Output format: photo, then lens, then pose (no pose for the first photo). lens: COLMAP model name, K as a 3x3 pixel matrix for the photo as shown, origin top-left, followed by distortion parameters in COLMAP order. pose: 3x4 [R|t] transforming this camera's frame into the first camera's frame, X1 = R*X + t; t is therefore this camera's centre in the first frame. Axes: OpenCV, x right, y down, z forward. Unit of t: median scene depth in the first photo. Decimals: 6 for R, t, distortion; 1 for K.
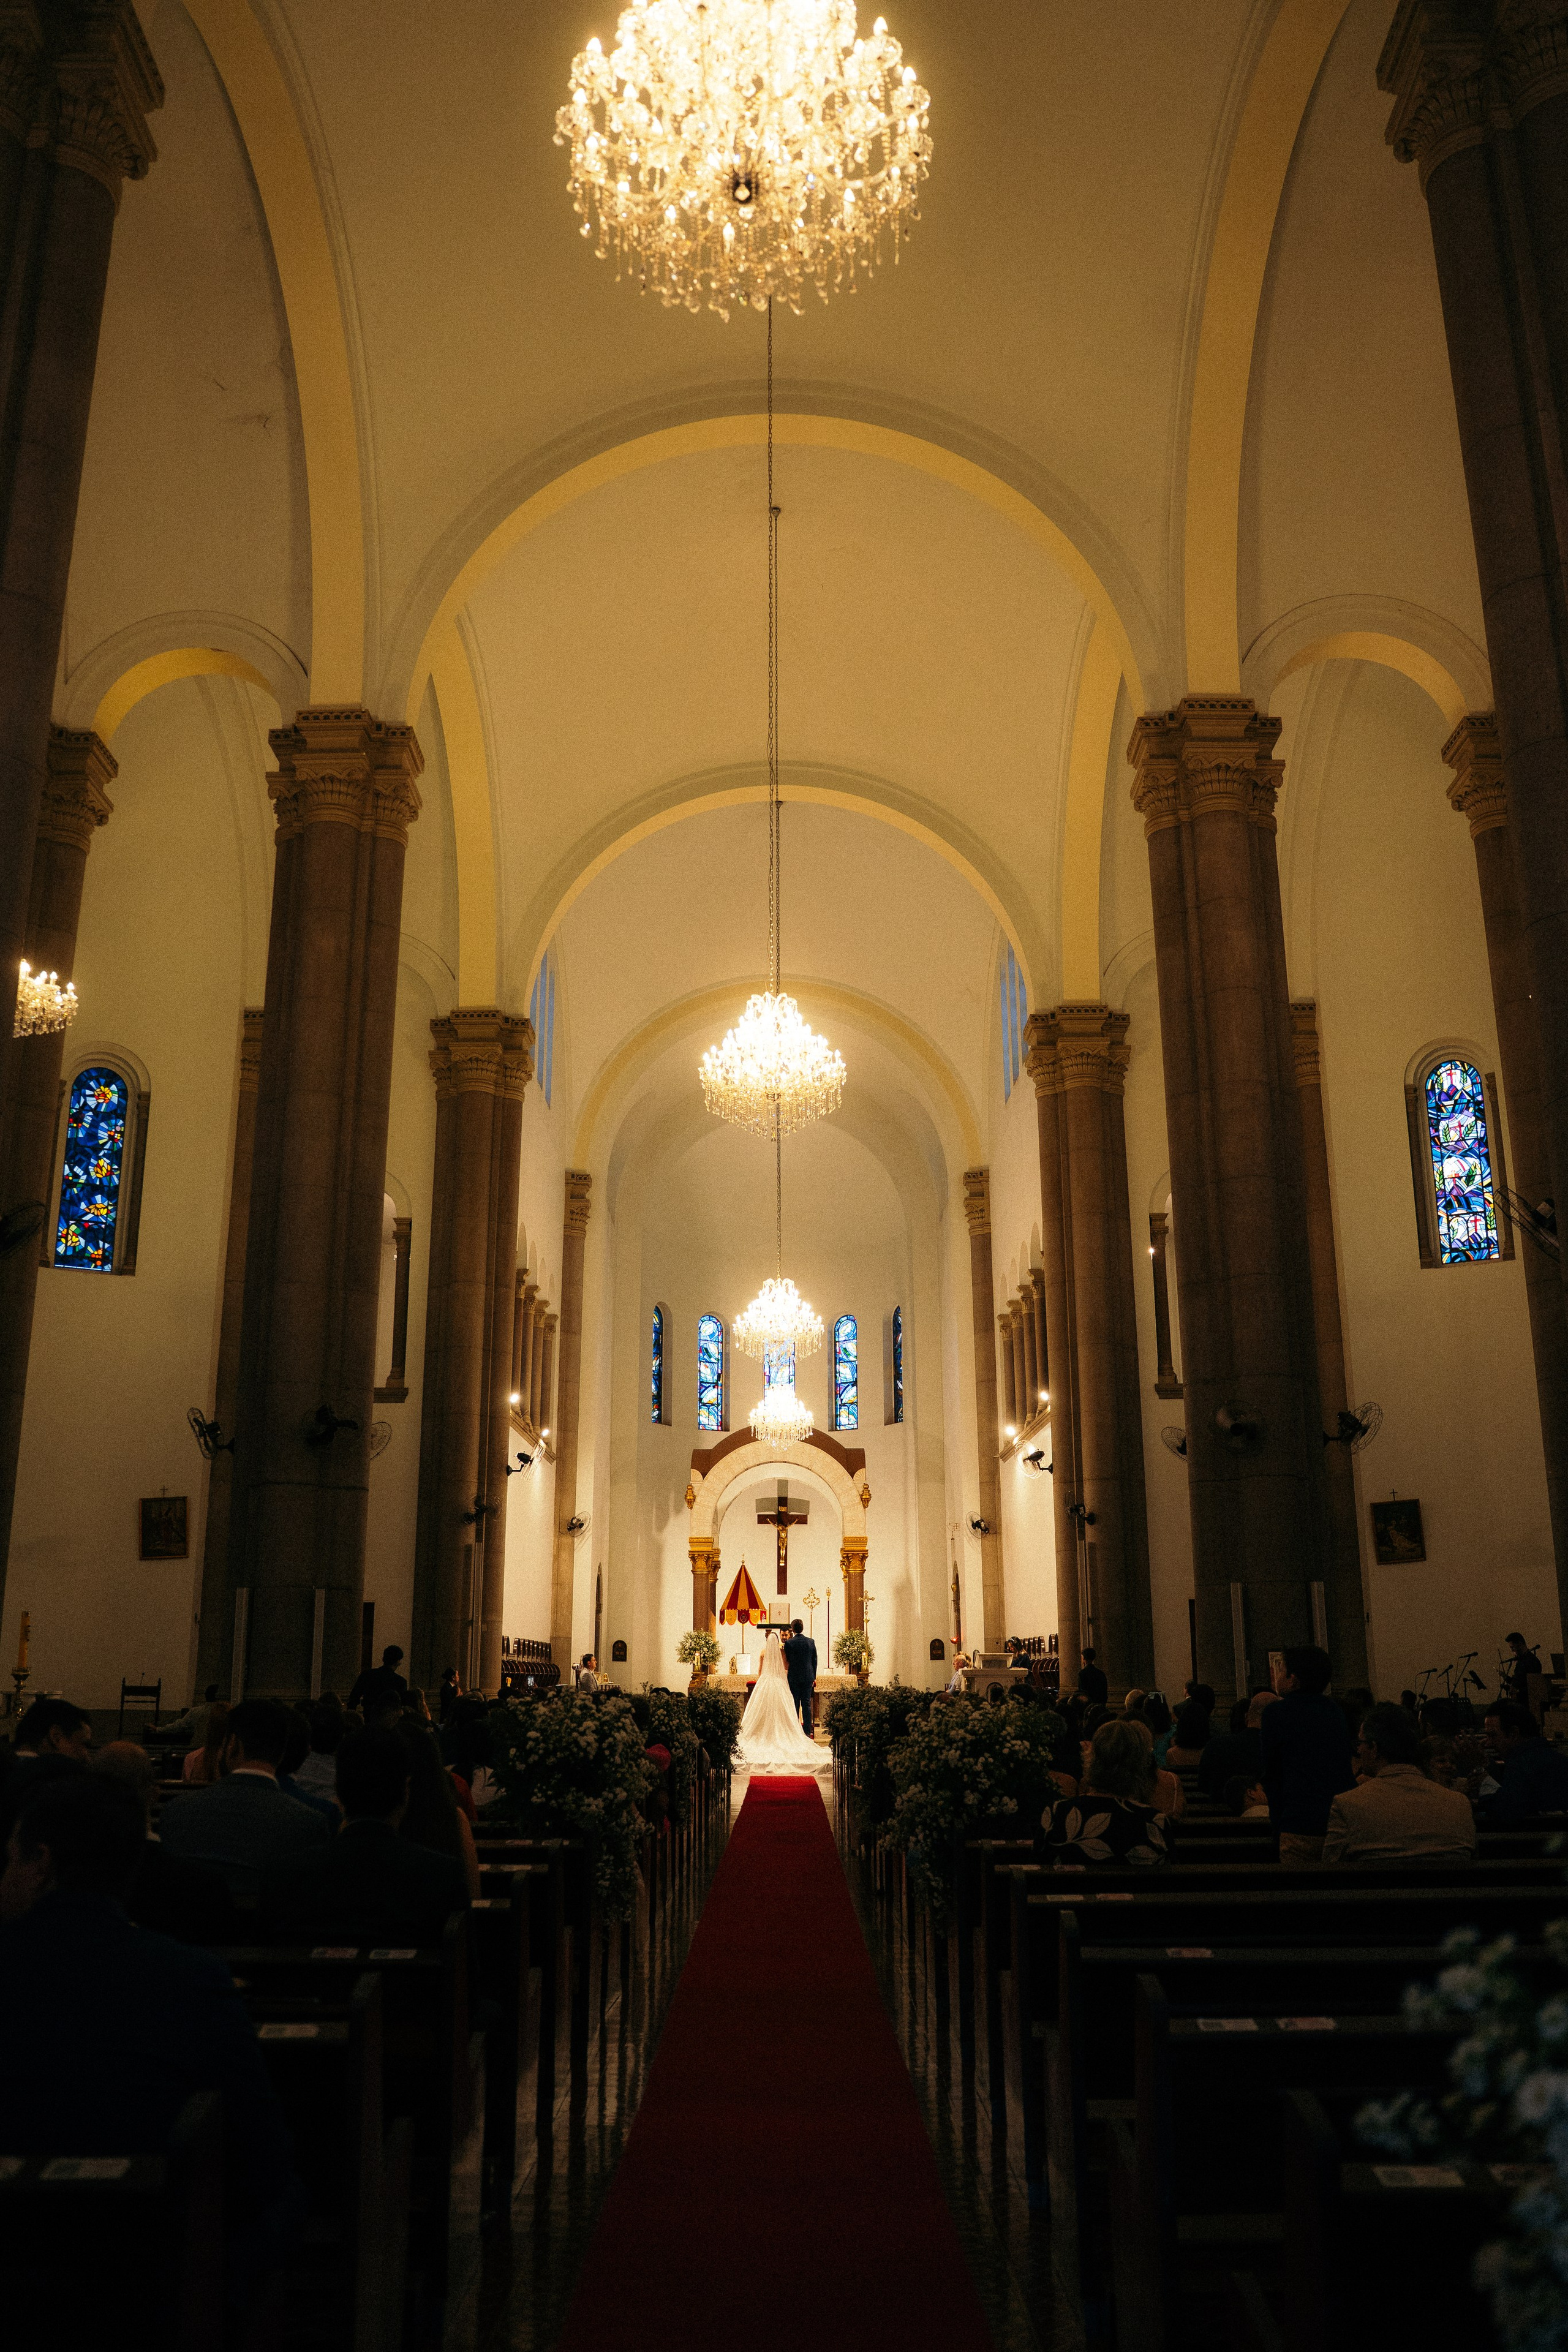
lens RADIAL K [[1898.5, 0, 784.0], [0, 1898.5, 1176.0], [0, 0, 1]] dist [-0.113019, 0.082784]
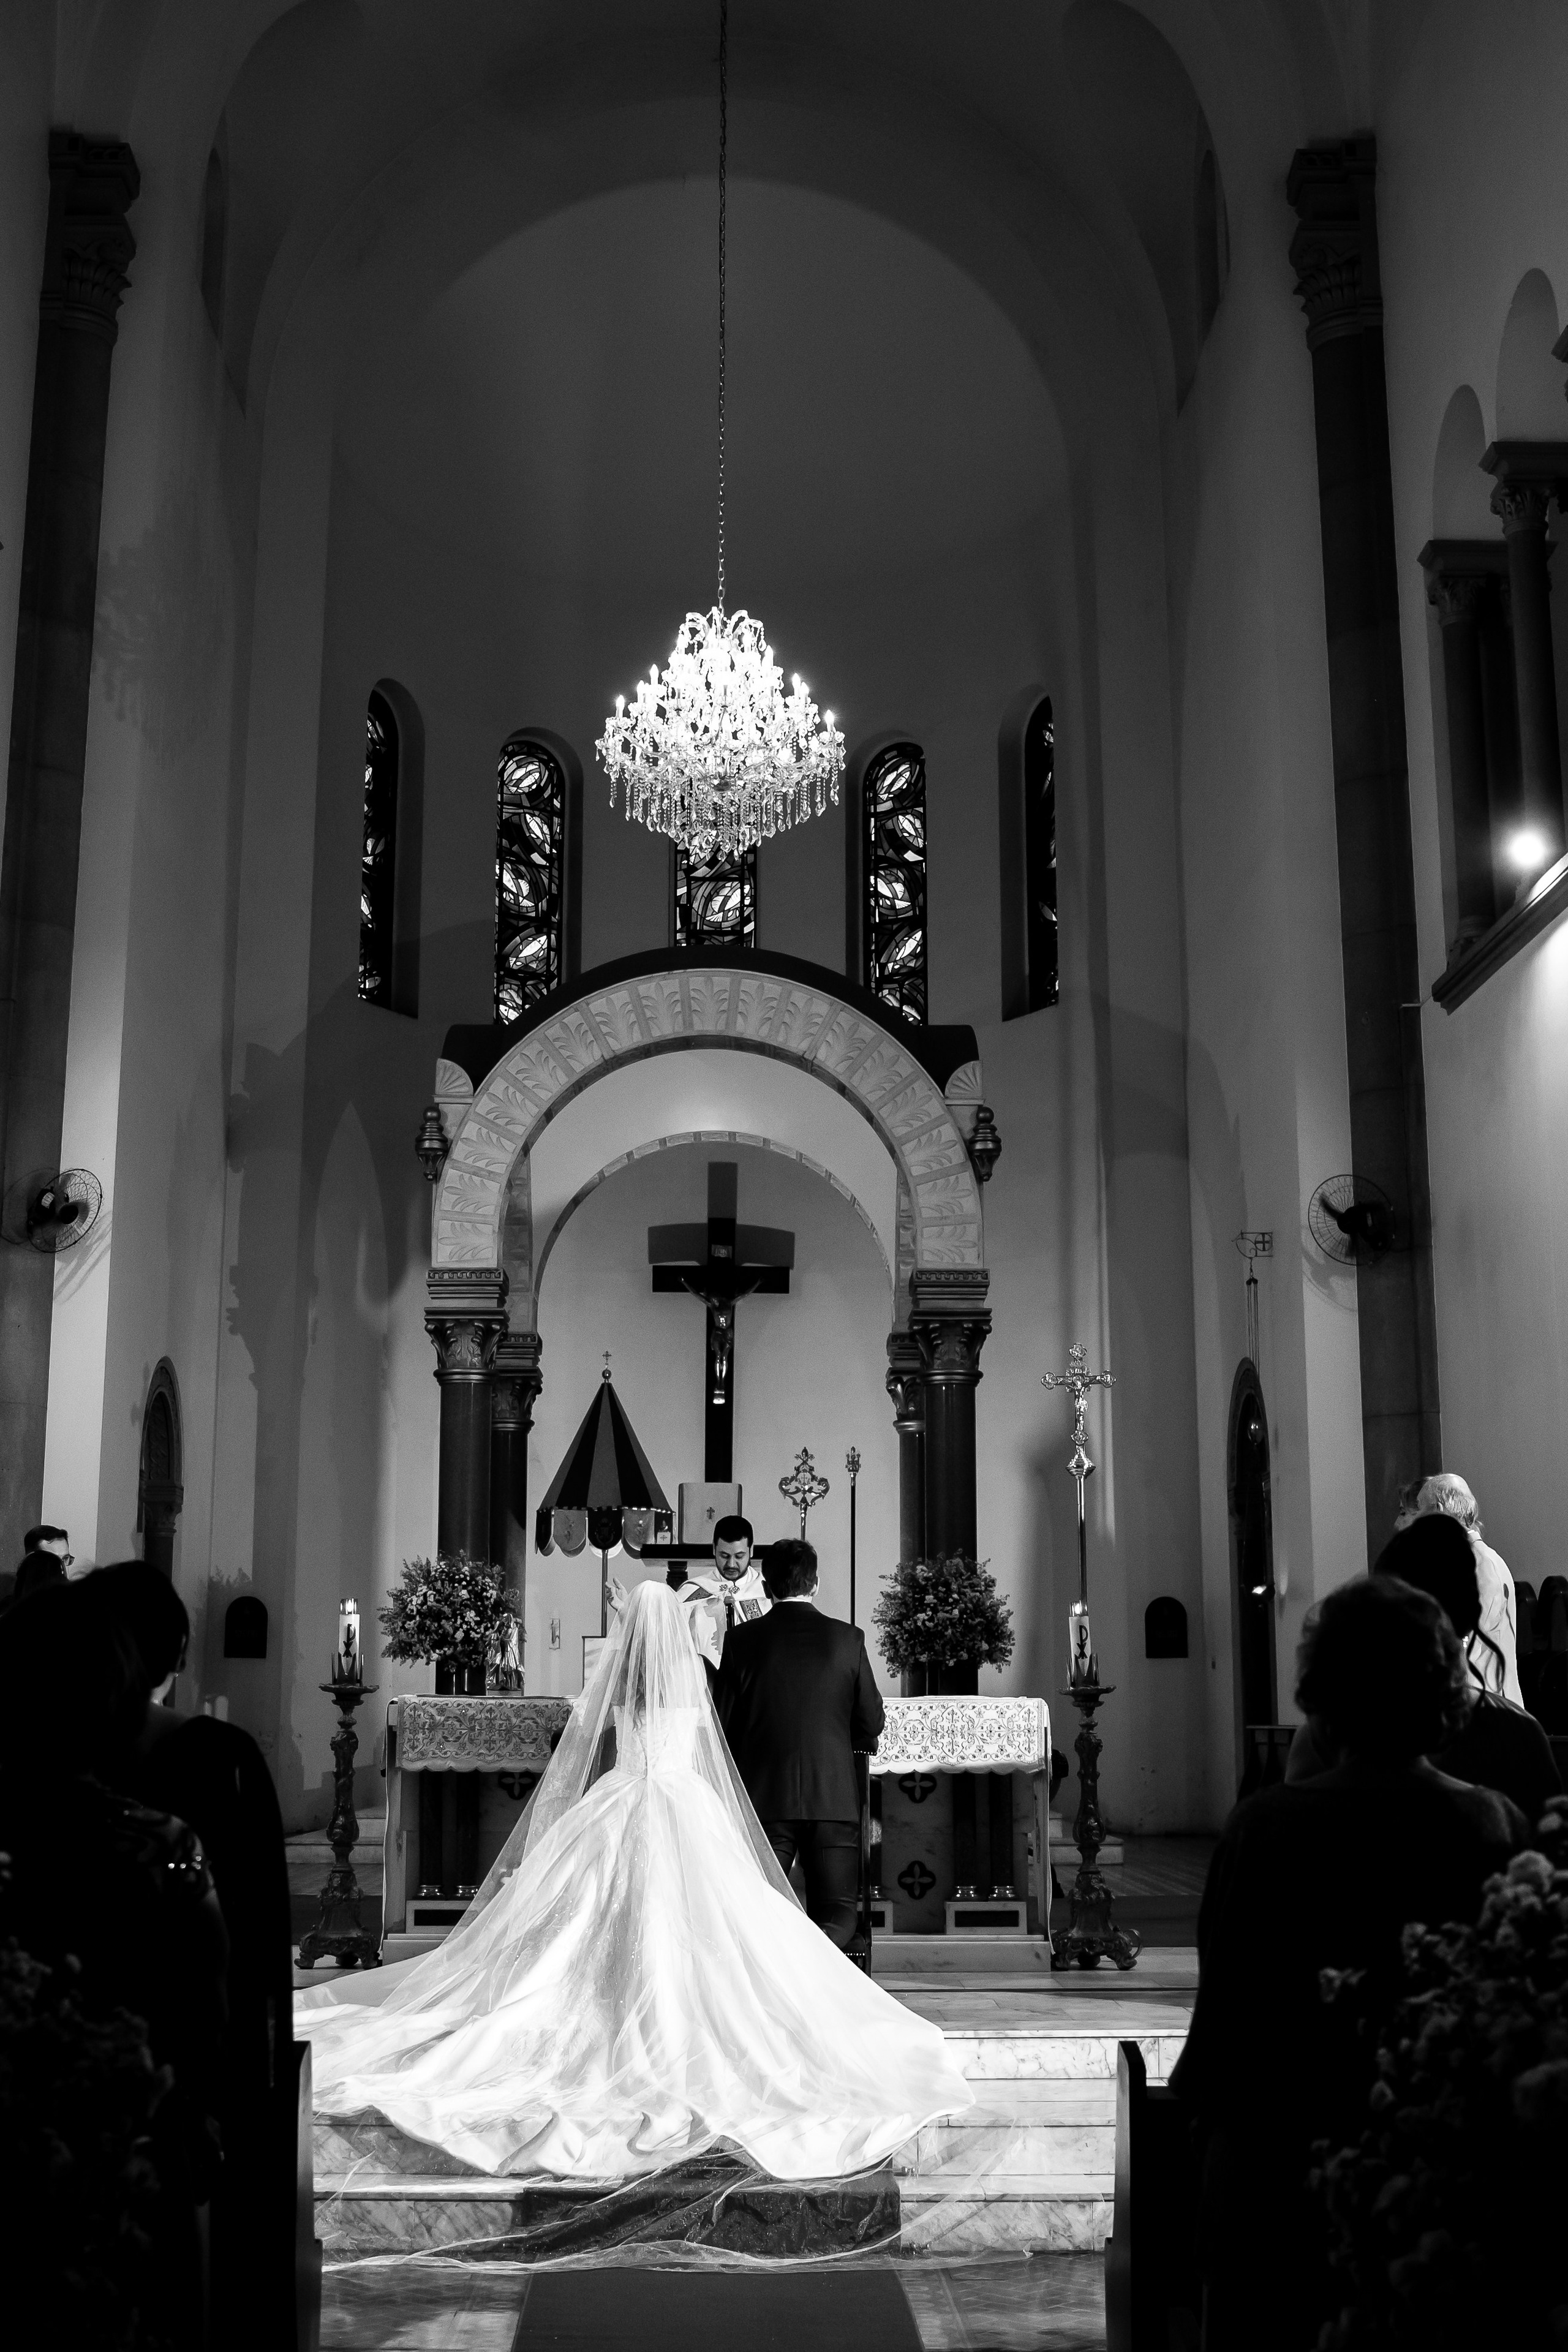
lens RADIAL K [[2742.9, 0, 784.0], [0, 2742.9, 1176.0], [0, 0, 1]] dist [-0.094982, -0.004119]
pose [[0.999730, 0.007471, 0.022001, -0.000533], [-0.008976, 0.997569, 0.069100, 0.141751], [-0.021432, -0.069279, 0.997367, 0.534928]]
